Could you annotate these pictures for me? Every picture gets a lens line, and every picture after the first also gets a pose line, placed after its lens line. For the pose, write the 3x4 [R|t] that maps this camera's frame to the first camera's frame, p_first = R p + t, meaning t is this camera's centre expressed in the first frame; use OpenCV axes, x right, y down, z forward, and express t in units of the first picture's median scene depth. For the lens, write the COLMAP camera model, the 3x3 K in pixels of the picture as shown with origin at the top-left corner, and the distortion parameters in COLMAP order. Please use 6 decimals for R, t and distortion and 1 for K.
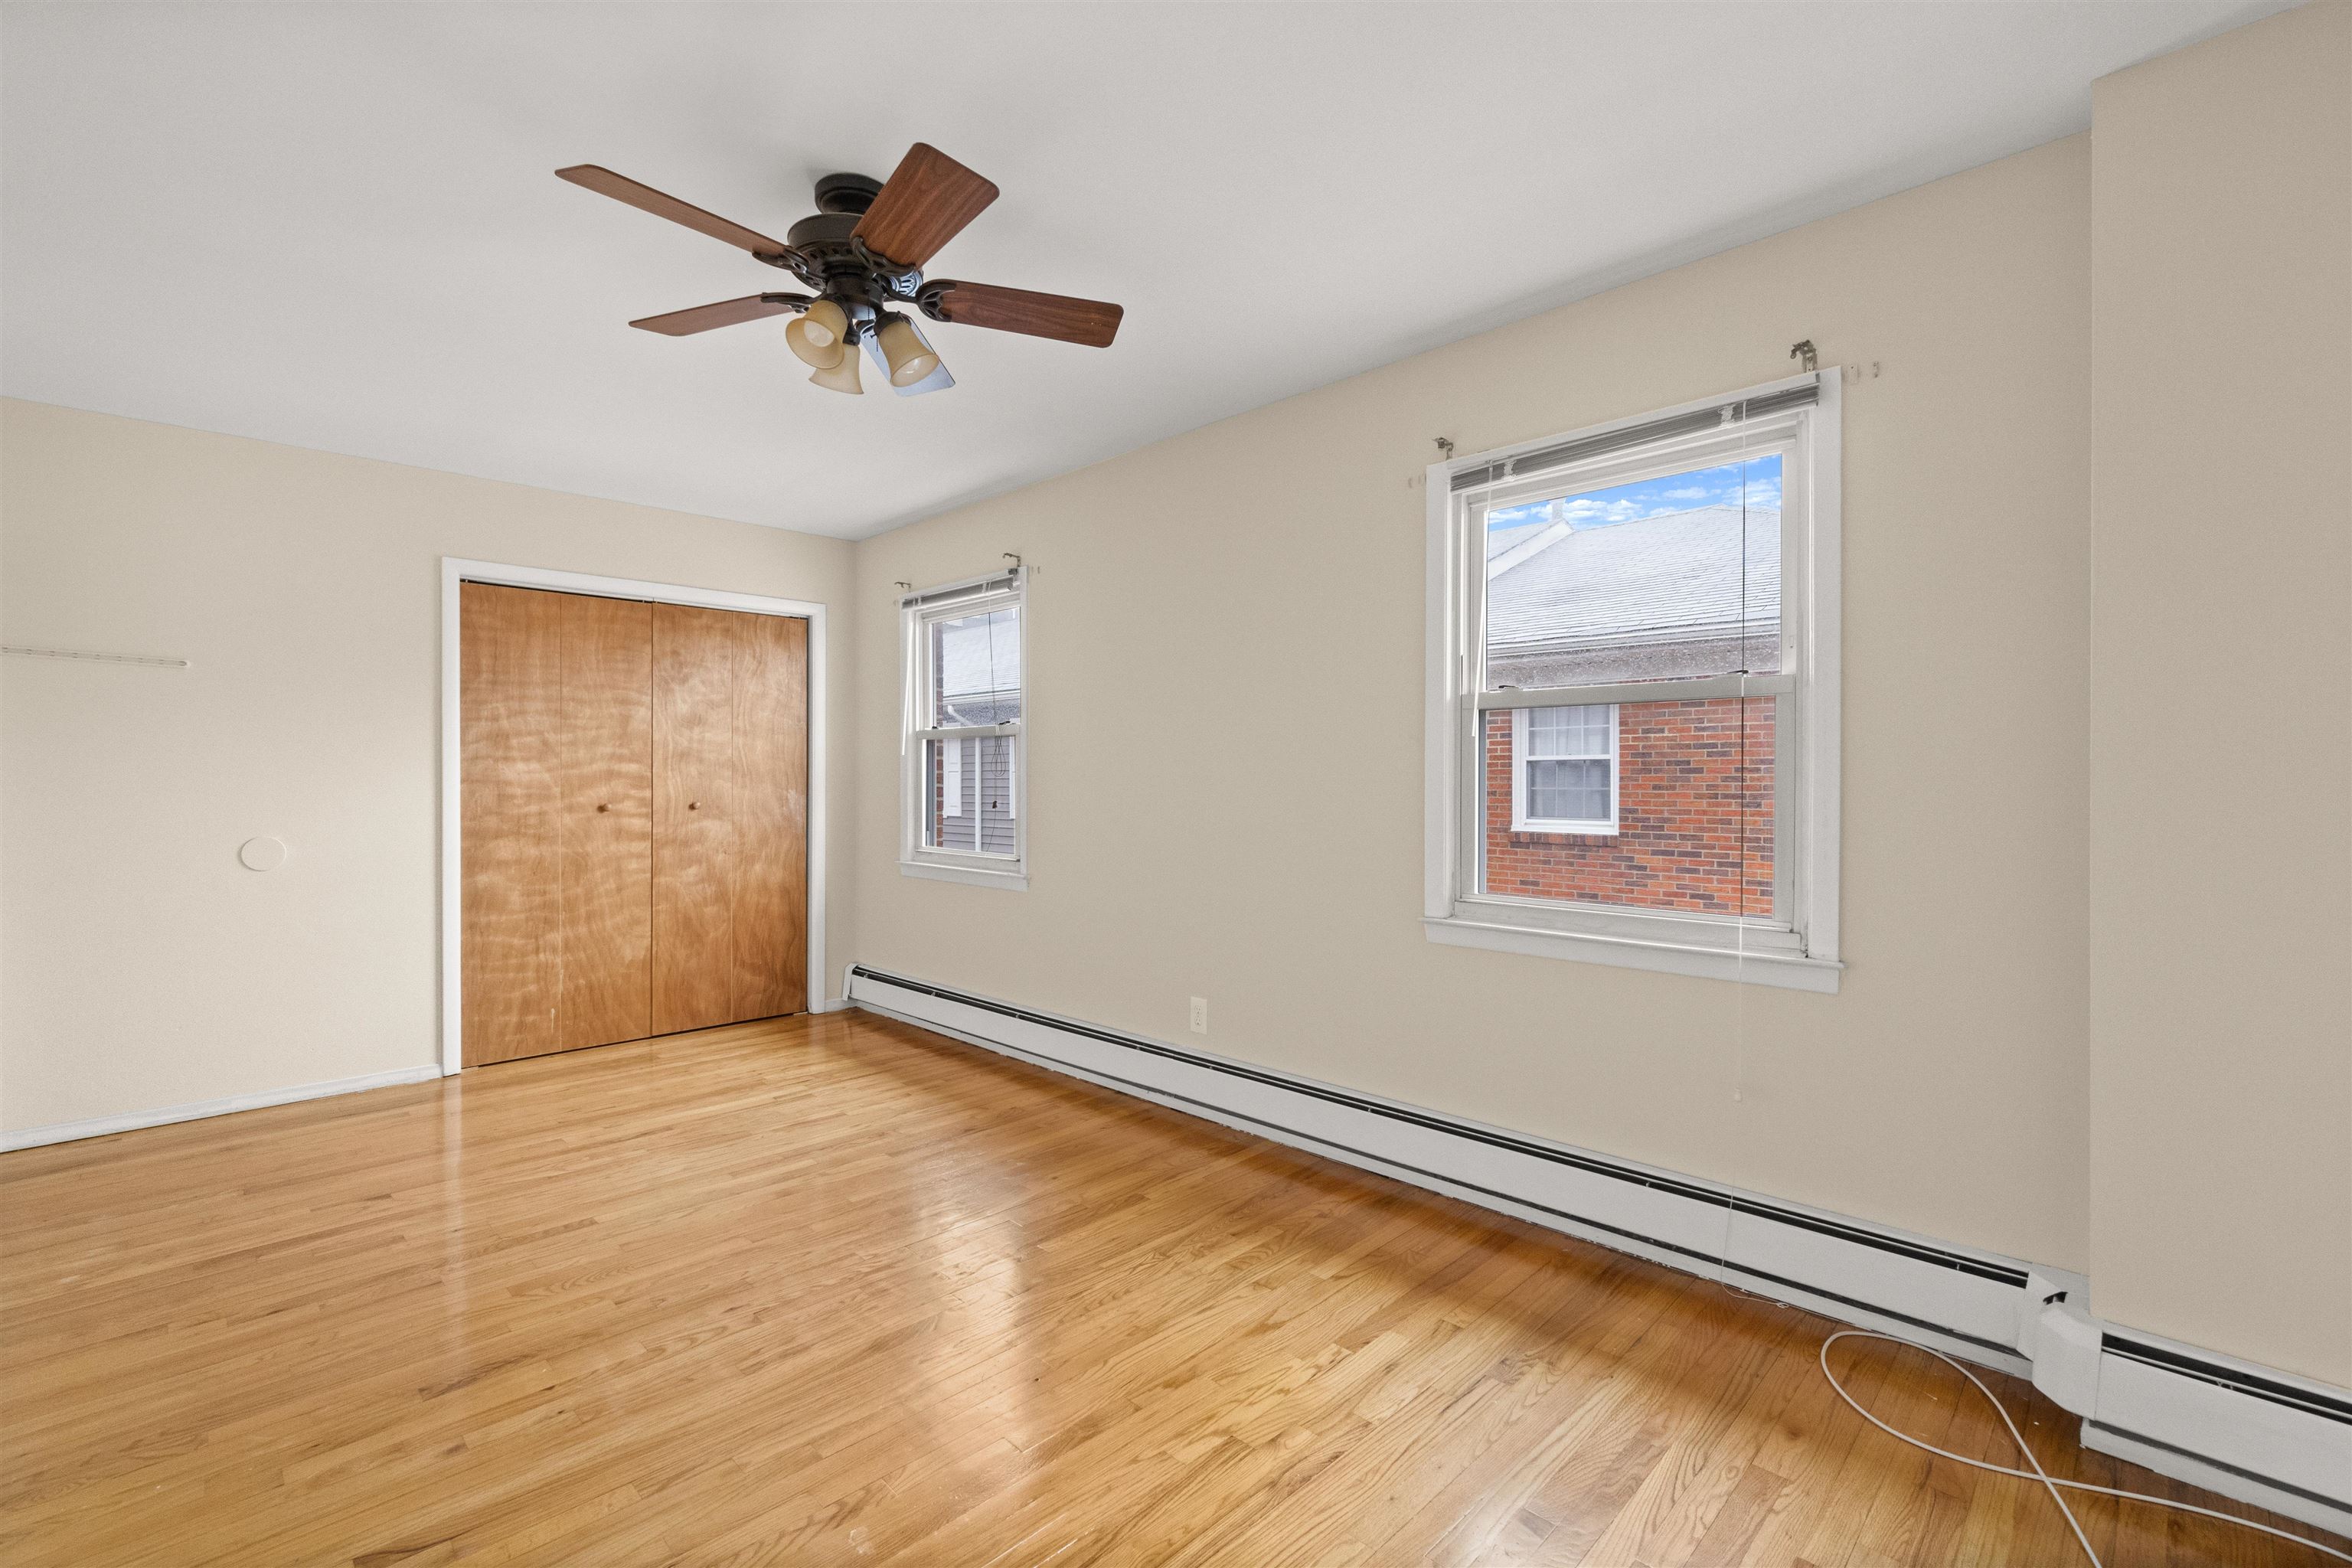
lens RADIAL K [[1021.2, 0, 1182.0], [0, 1021.2, 790.0], [0, 0, 1]] dist [-0.005757, 0.001040]
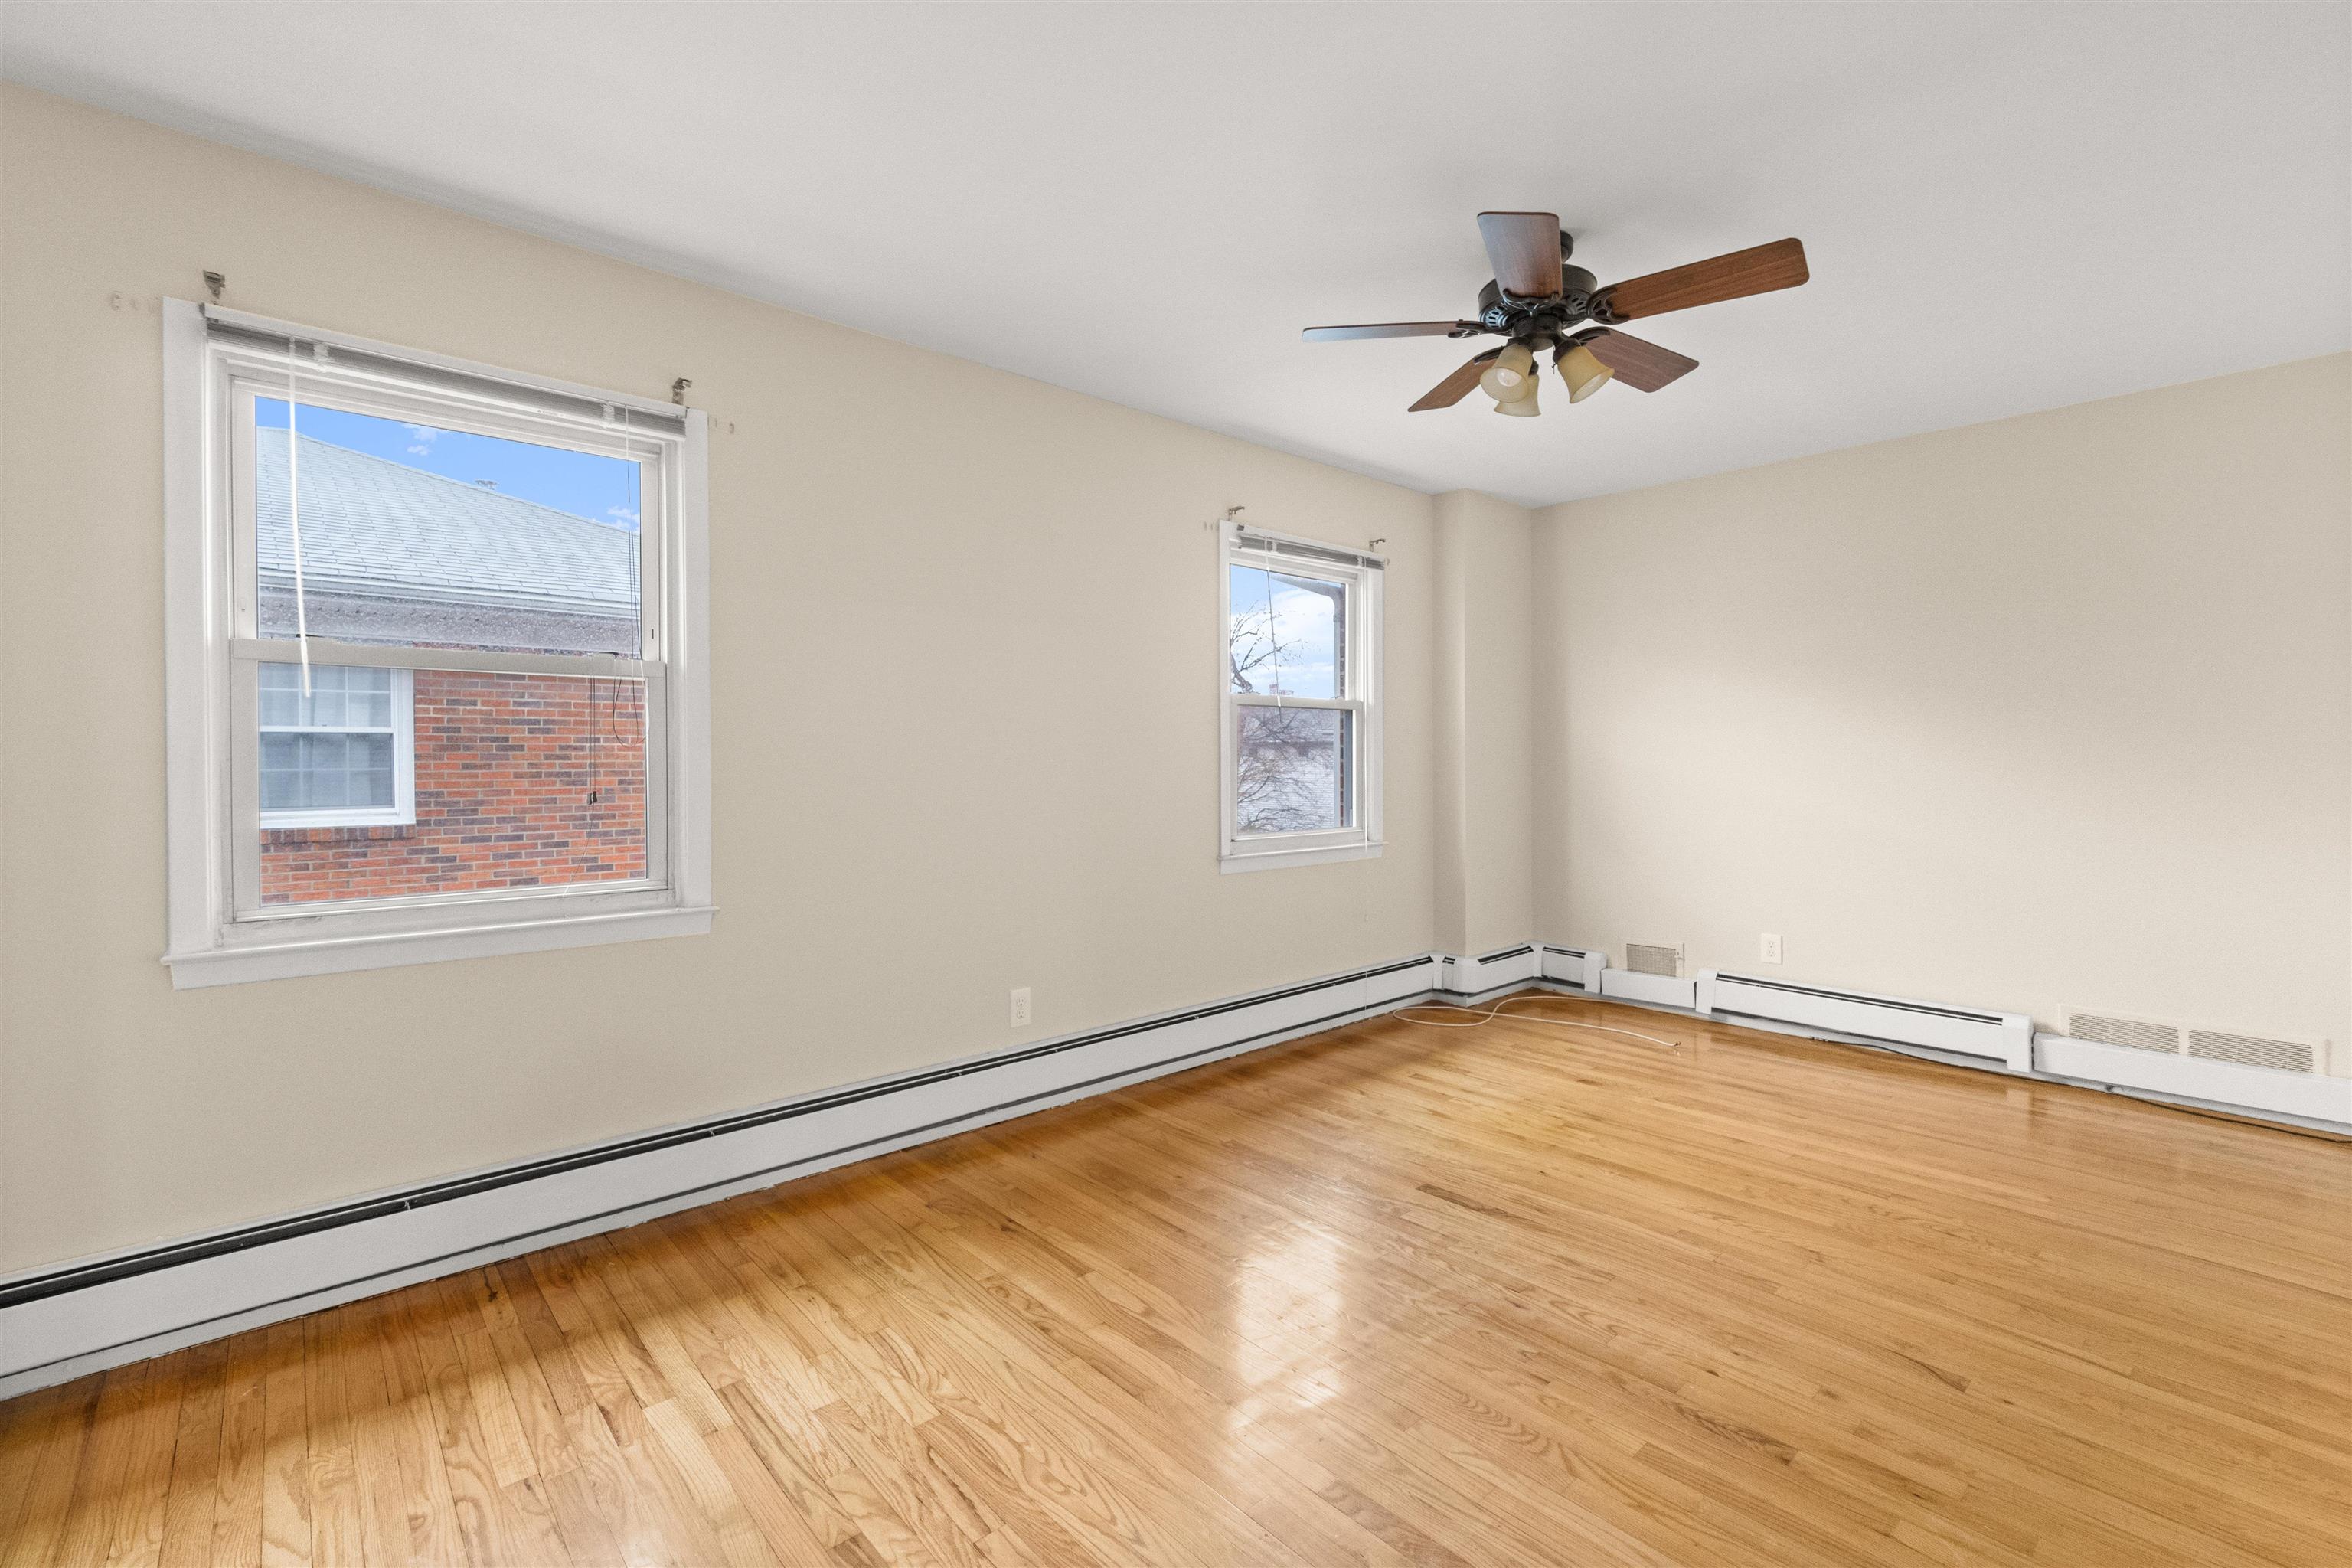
lens RADIAL K [[1021.2, 0, 1164.8], [0, 1021.2, 769.2], [0, 0, 1]] dist [-0.005757, 0.001040]
pose [[0.069115, -0.012688, 0.997528, -0.787734], [0.013565, 0.999839, 0.011778, -0.004930], [-0.997516, 0.012718, 0.069276, 0.702554]]
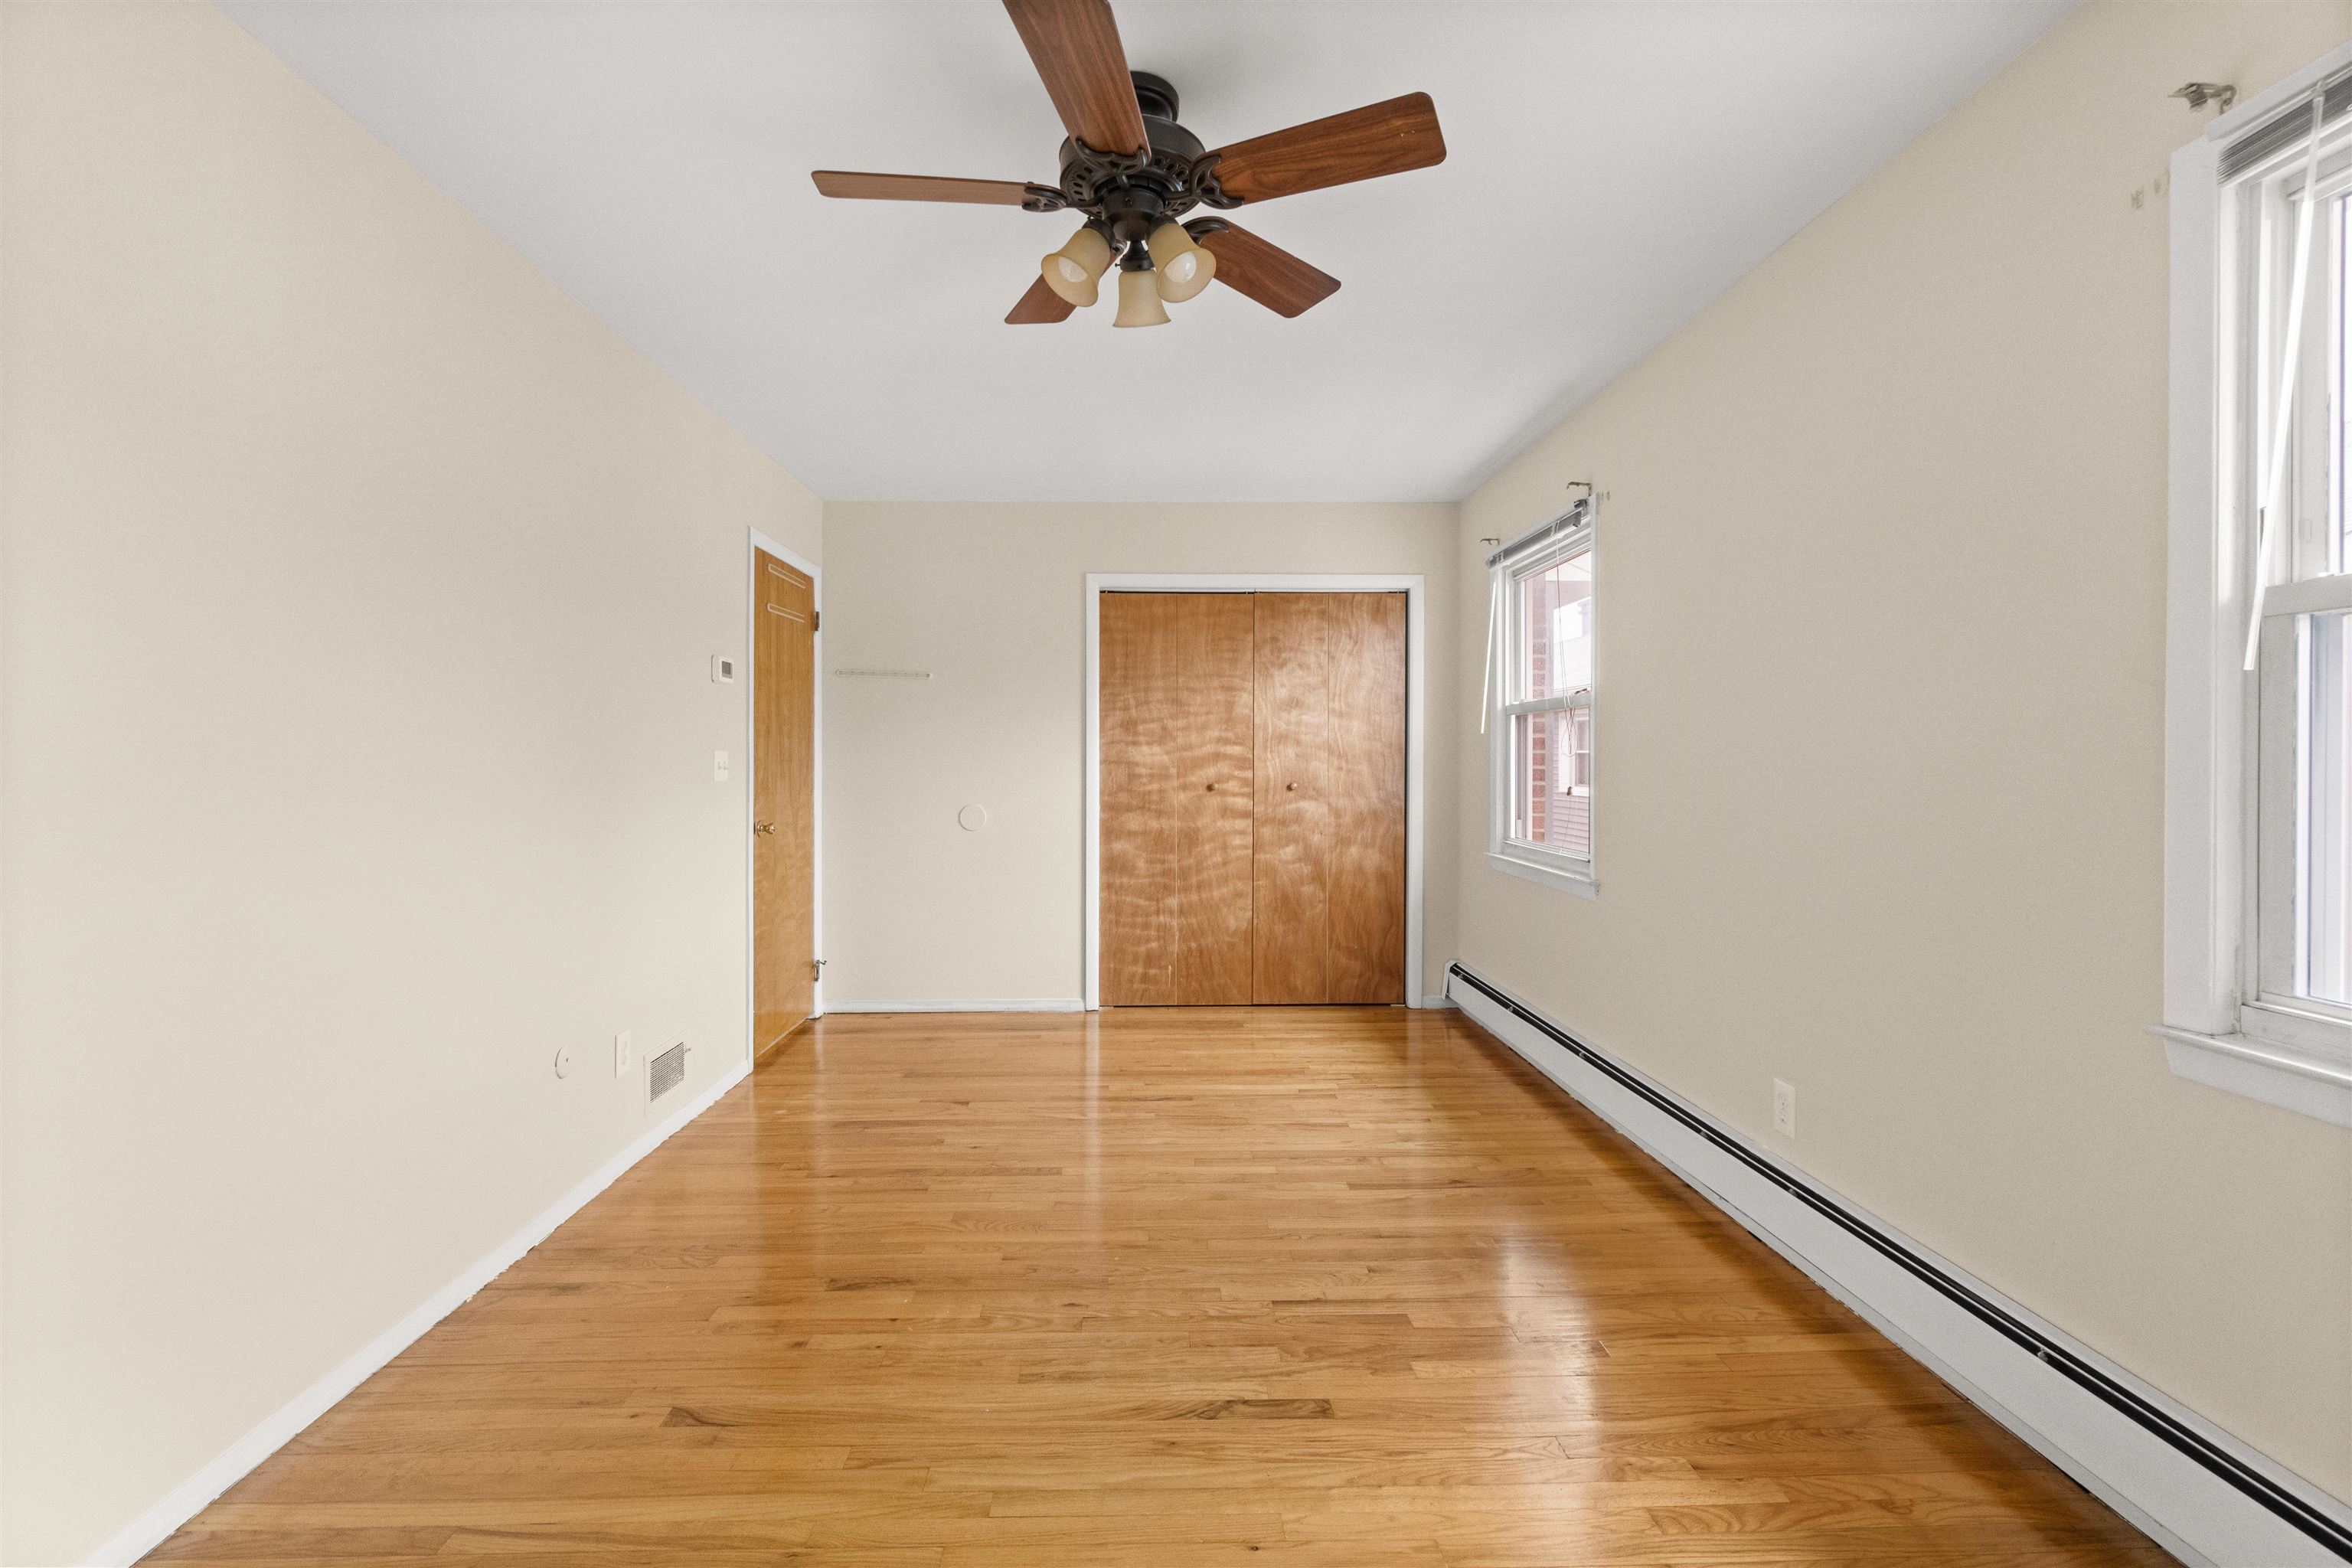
lens RADIAL K [[1021.2, 0, 1170.4], [0, 1021.2, 768.8], [0, 0, 1]] dist [-0.005757, 0.001040]
pose [[0.723202, 0.005070, -0.690618, 0.165055], [-0.007907, 0.999968, -0.000938, -0.000639], [0.690591, 0.006139, 0.723219, 0.200328]]
